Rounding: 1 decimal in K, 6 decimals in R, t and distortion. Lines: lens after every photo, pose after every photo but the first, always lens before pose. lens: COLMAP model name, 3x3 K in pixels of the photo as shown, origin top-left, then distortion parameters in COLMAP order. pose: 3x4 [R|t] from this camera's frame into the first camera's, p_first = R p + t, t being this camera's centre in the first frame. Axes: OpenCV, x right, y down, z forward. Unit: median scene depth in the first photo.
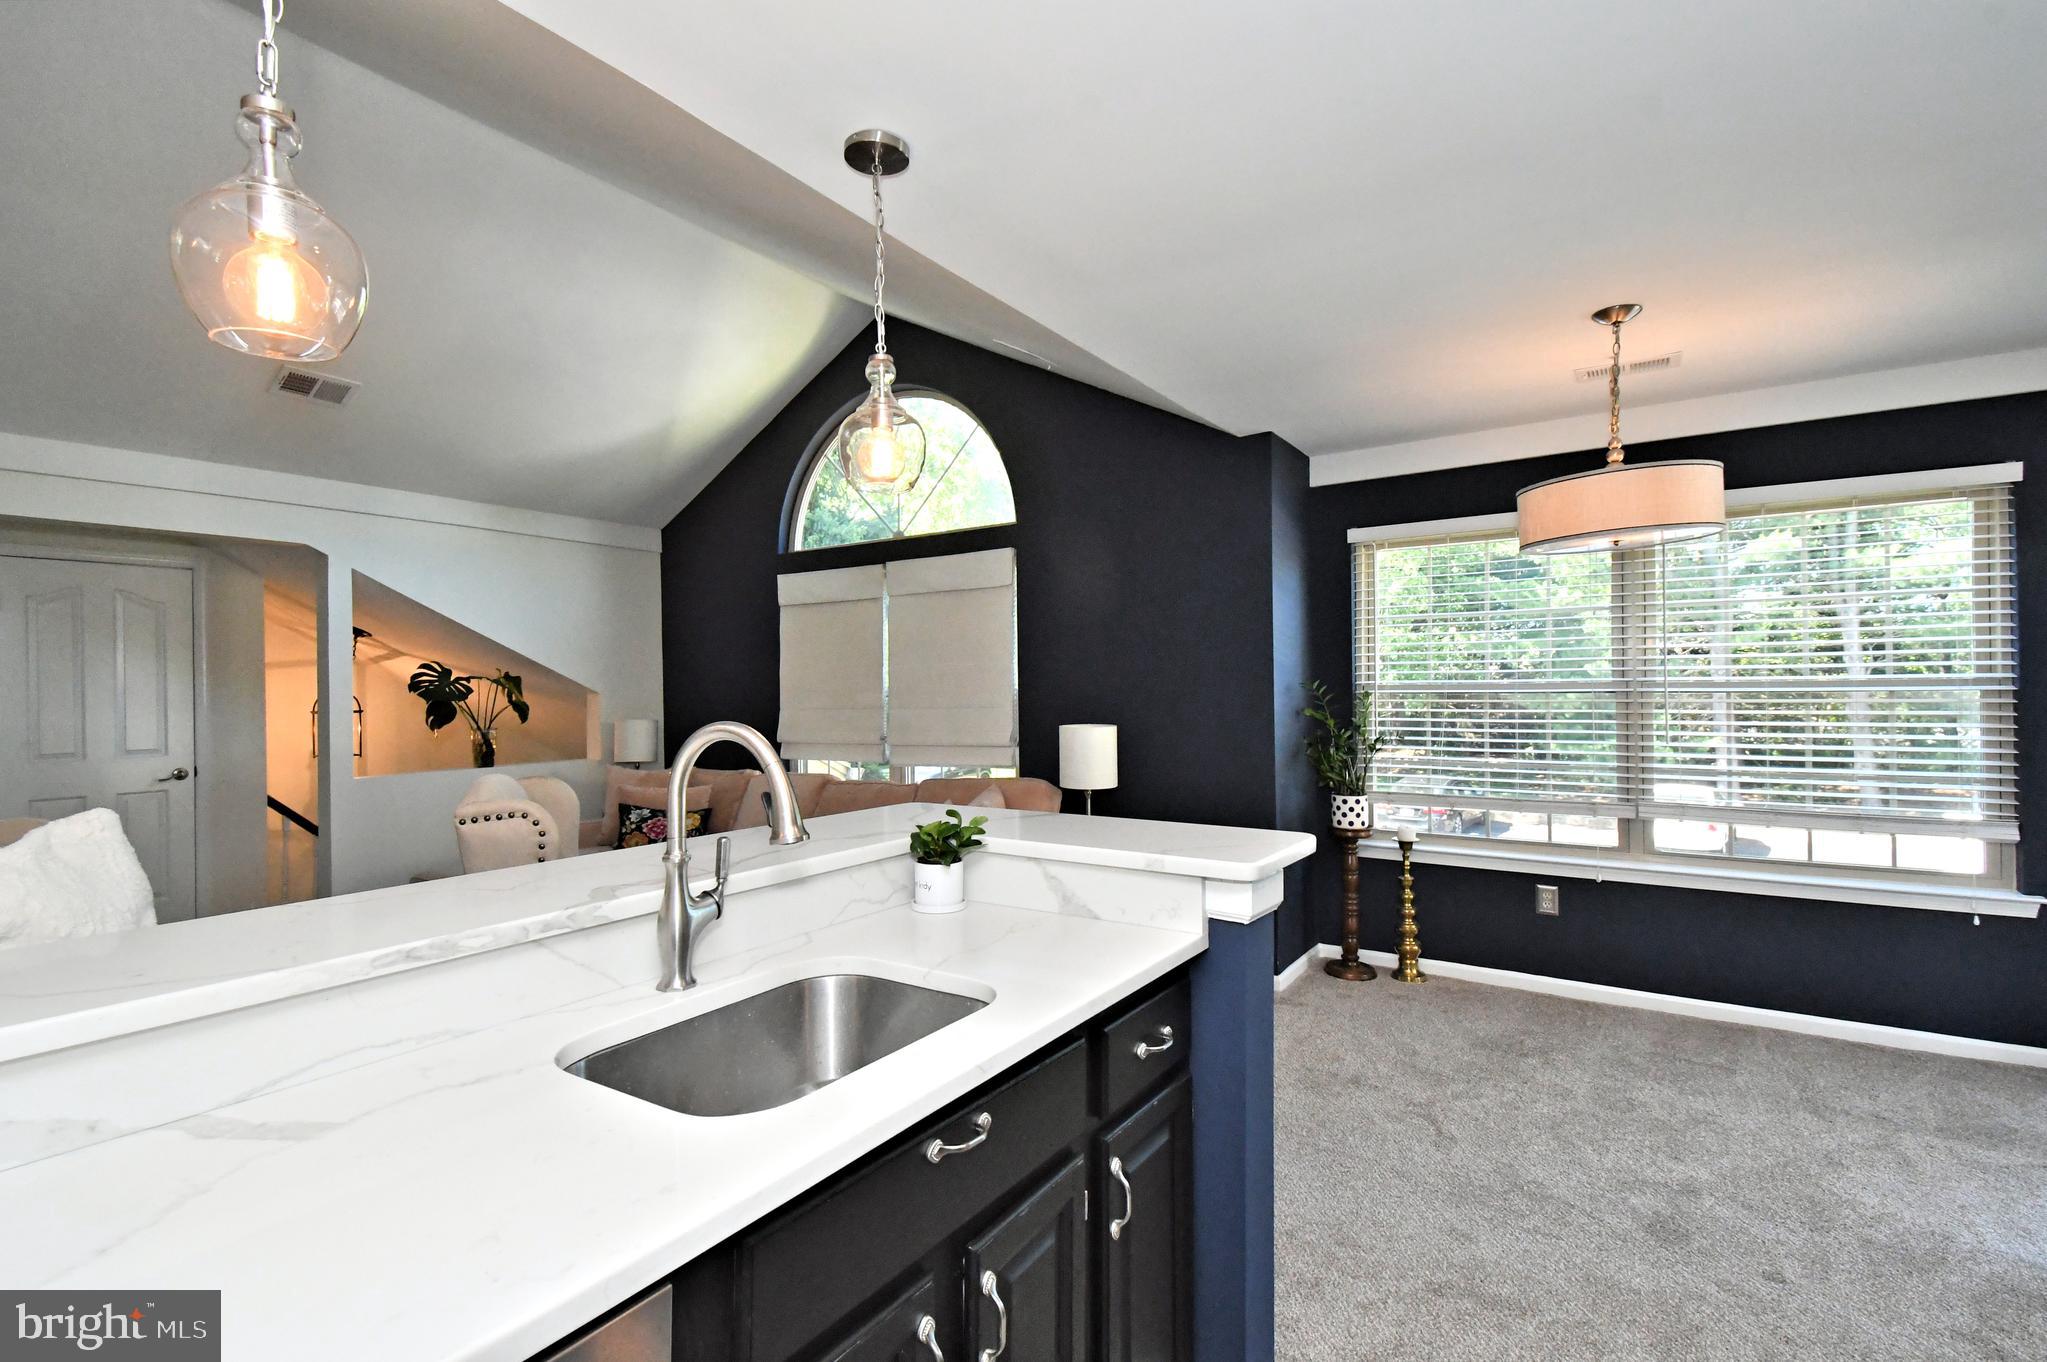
lens RADIAL K [[948.6, 0, 964.3], [0, 948.6, 687.3], [0, 0, 1]] dist [0.032071, -0.018627]
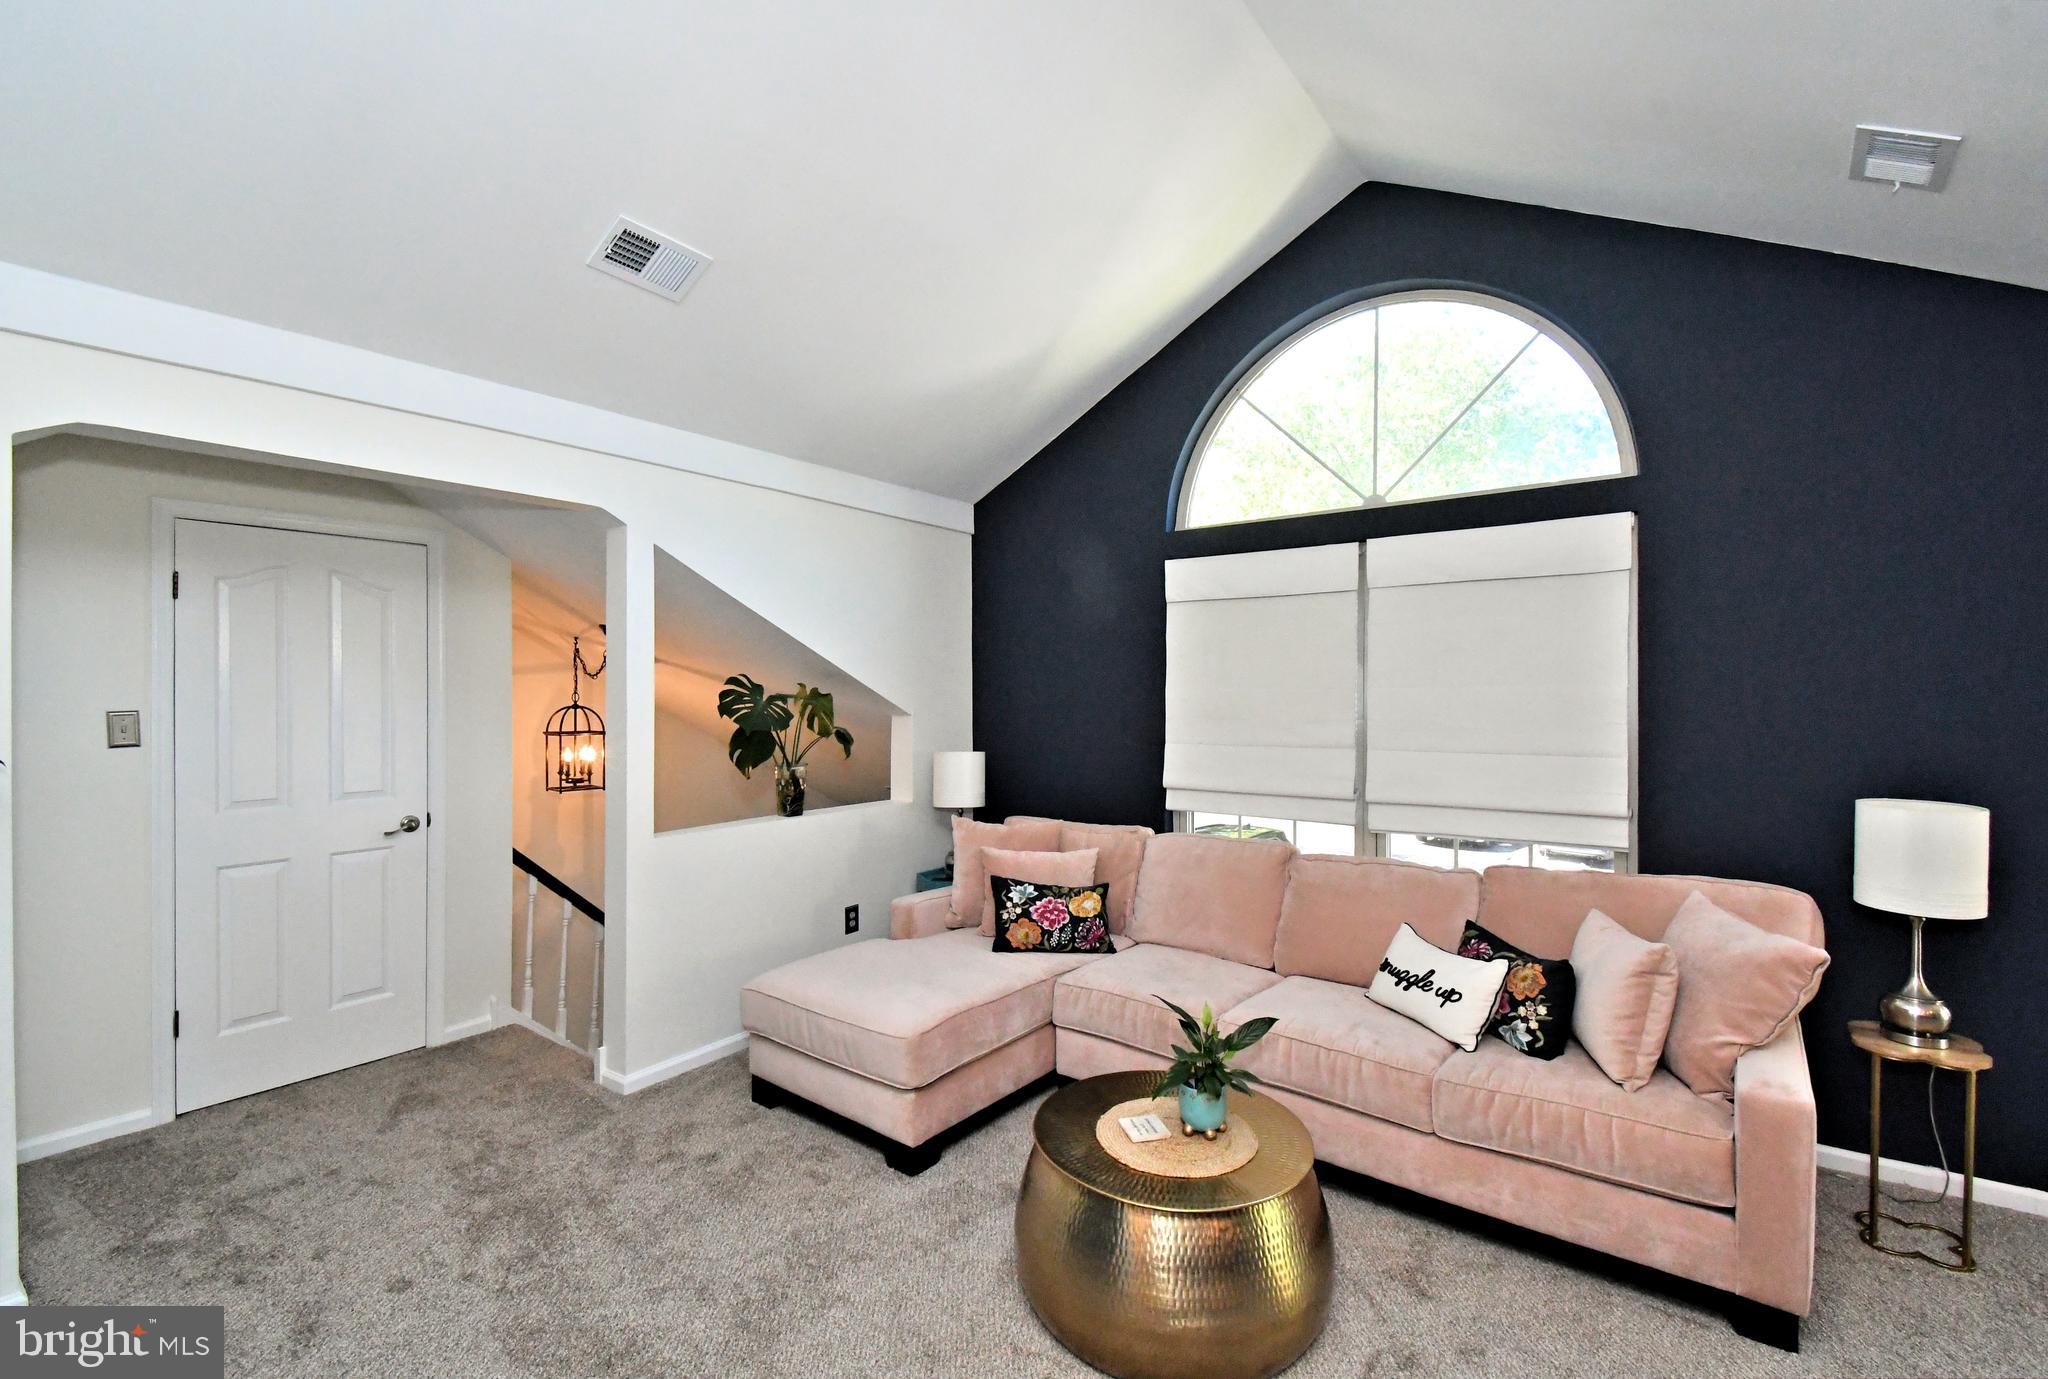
lens RADIAL K [[933.8, 0, 999.1], [0, 933.8, 701.0], [0, 0, 1]] dist [0.020988, -0.000163]
pose [[0.998162, 0.013106, -0.059169, -0.308547], [-0.012438, 0.999855, 0.011636, -0.017305], [0.059313, -0.010879, 0.998180, 0.290848]]
